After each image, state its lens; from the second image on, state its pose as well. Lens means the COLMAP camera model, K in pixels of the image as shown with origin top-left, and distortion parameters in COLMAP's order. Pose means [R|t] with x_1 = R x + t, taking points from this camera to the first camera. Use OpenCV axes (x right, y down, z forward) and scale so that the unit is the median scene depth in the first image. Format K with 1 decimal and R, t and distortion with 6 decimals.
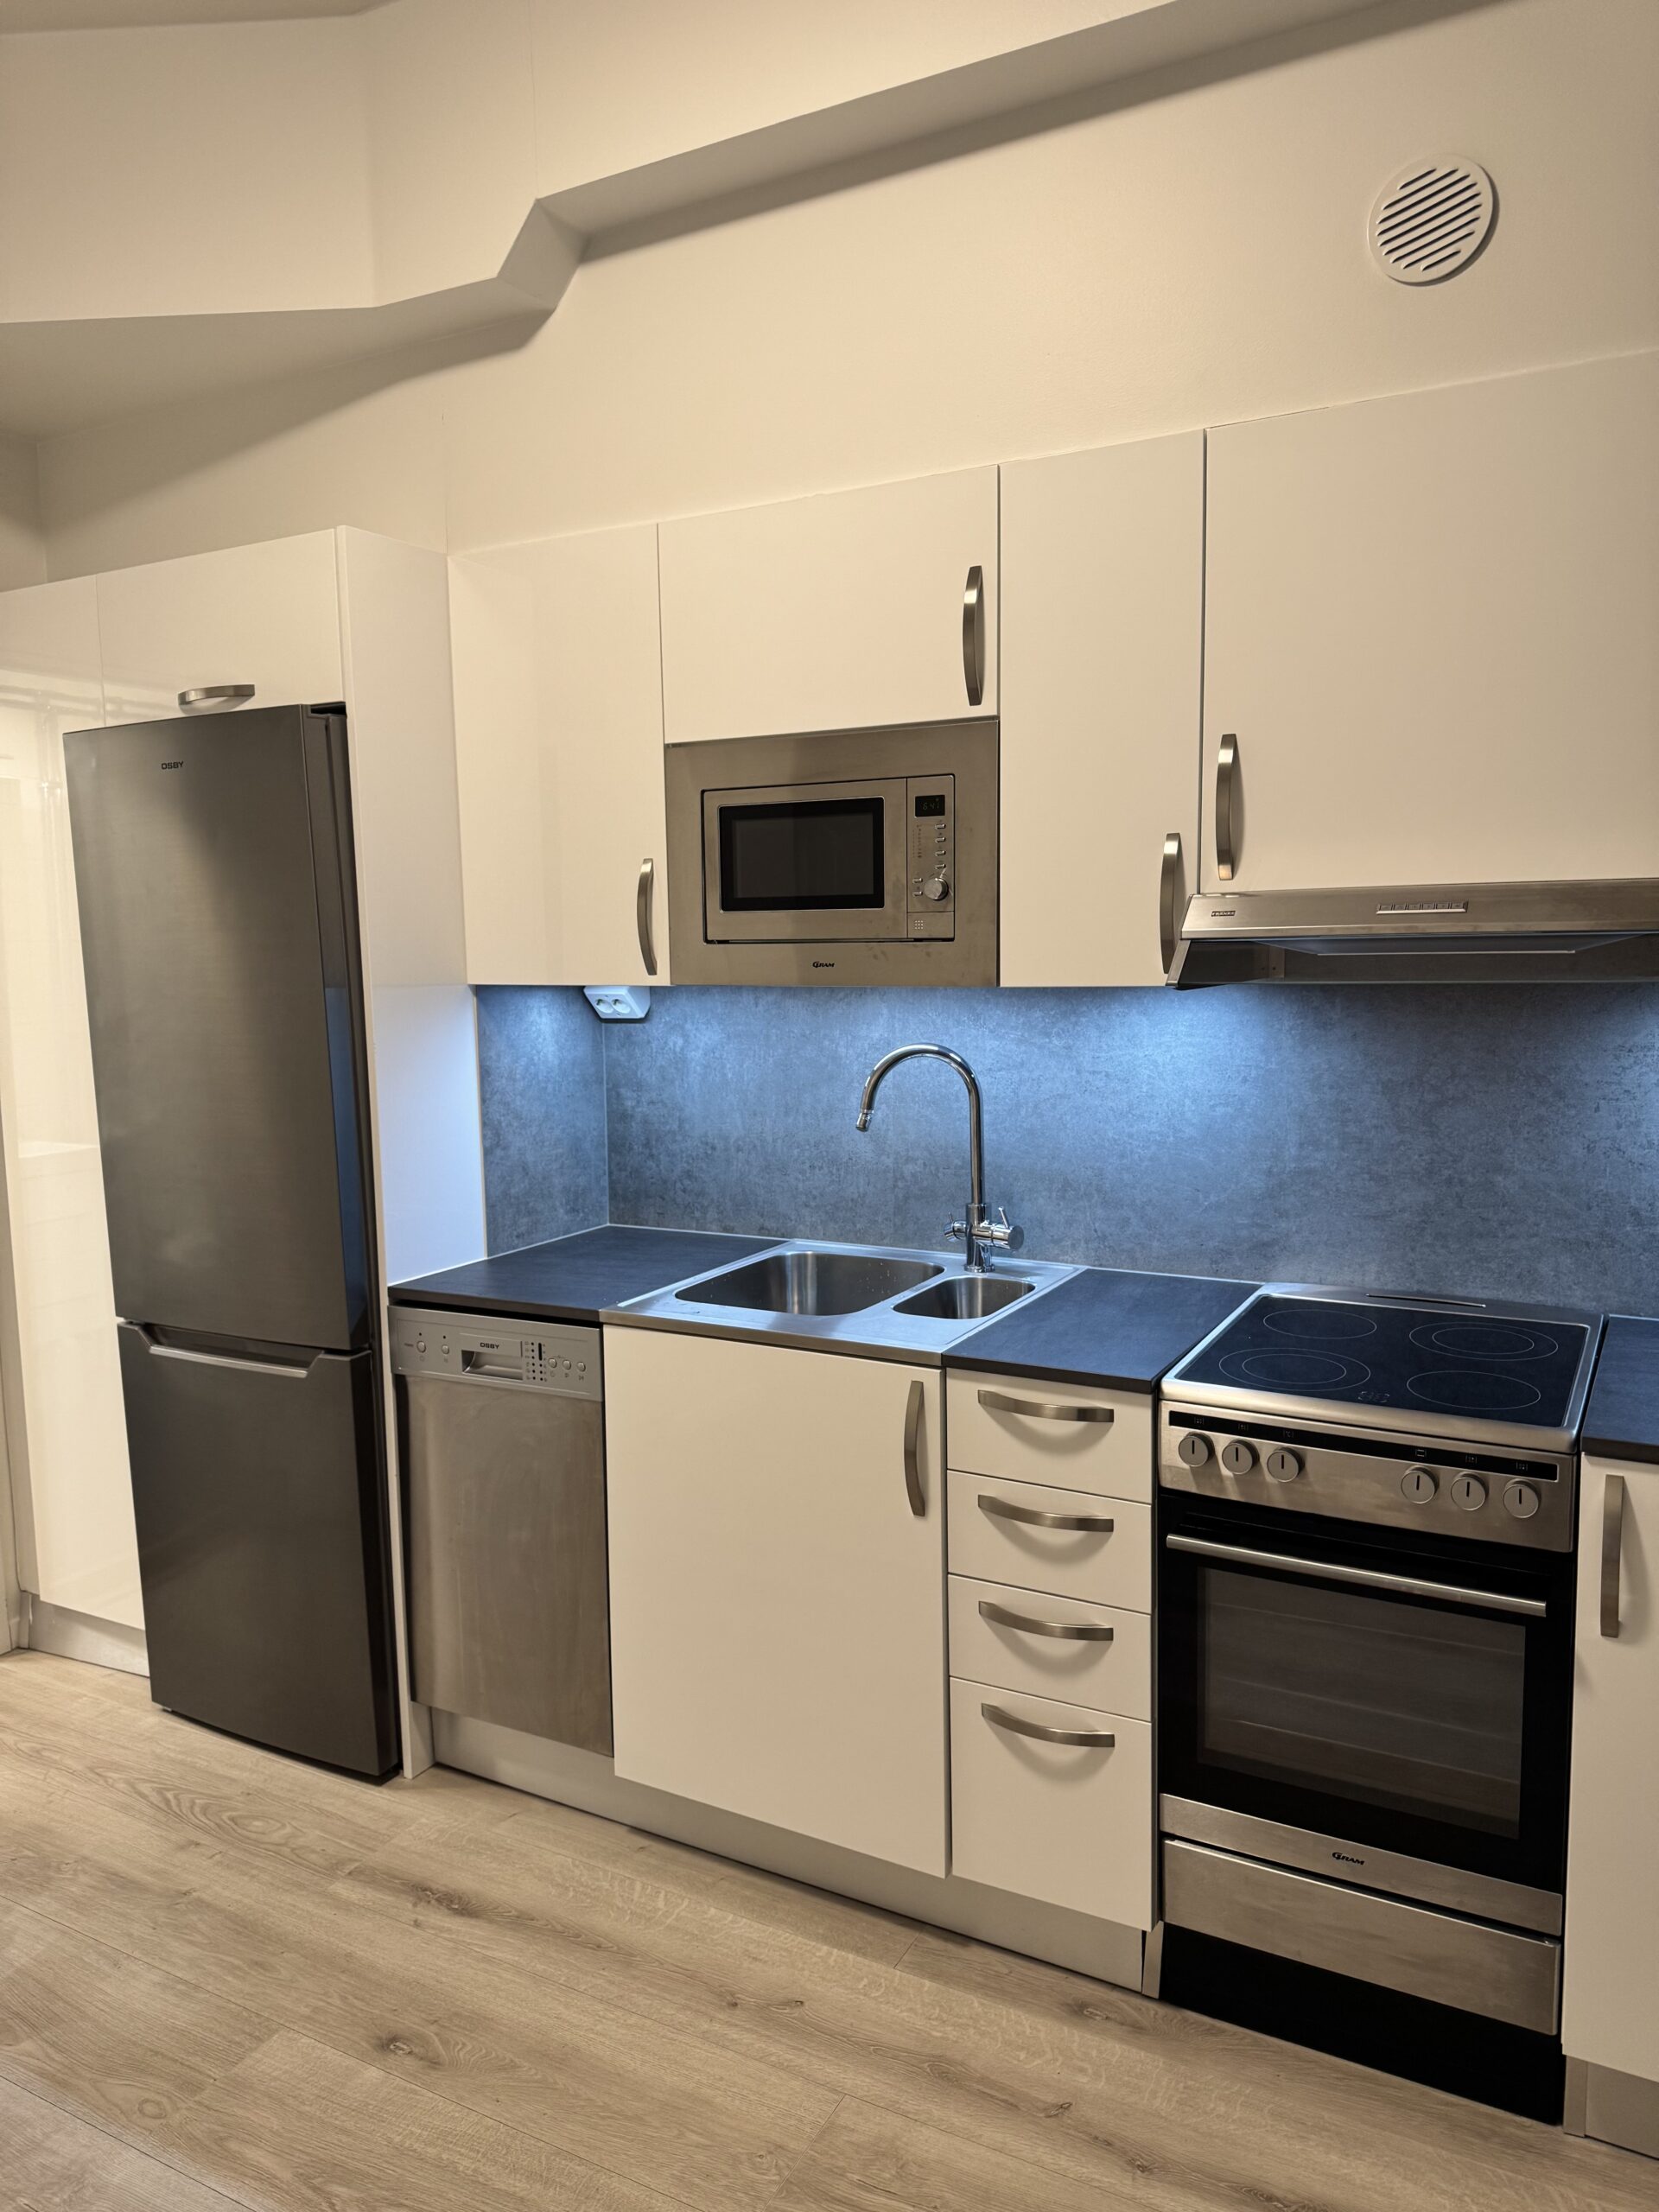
lens RADIAL K [[1564.6, 0, 829.5], [0, 1564.6, 1106.0], [0, 0, 1]] dist [0.002777, -0.003040]
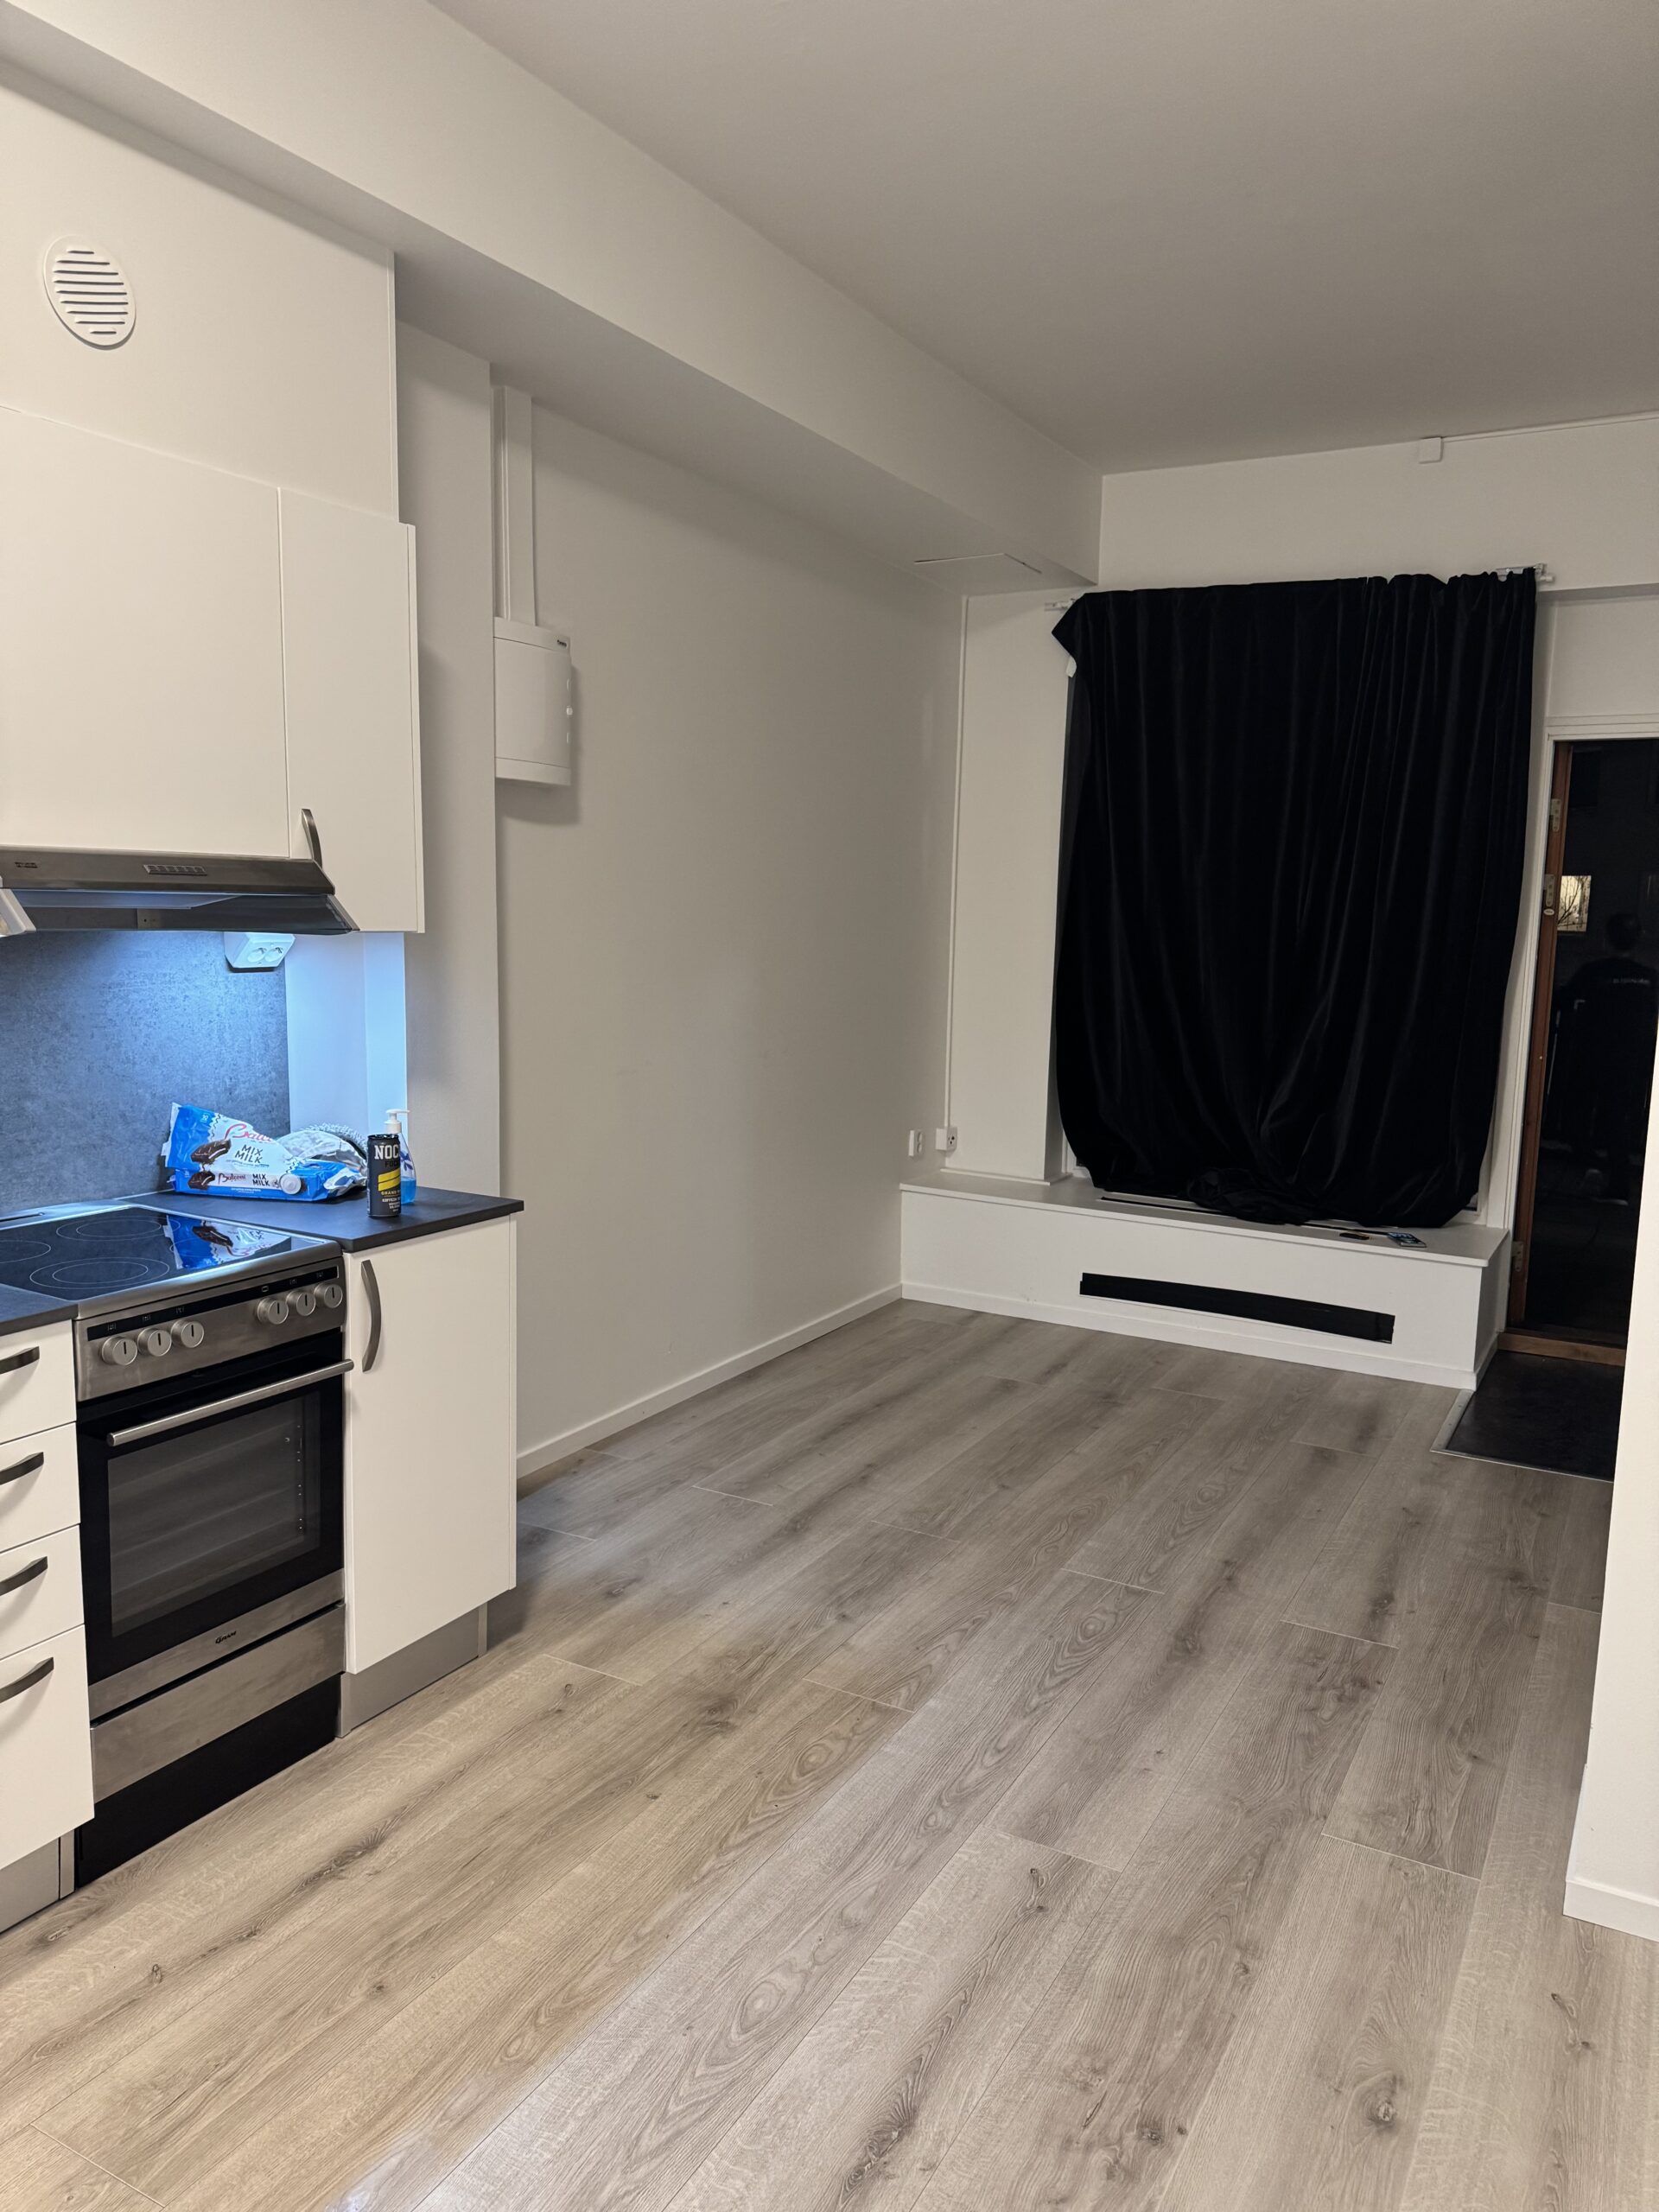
lens RADIAL K [[1564.6, 0, 829.5], [0, 1564.6, 1106.0], [0, 0, 1]] dist [0.002777, -0.003040]
pose [[0.024830, -0.114111, 0.993158, -0.809999], [0.089298, 0.989746, 0.111486, -0.032448], [-0.995695, 0.085919, 0.034765, 0.423790]]
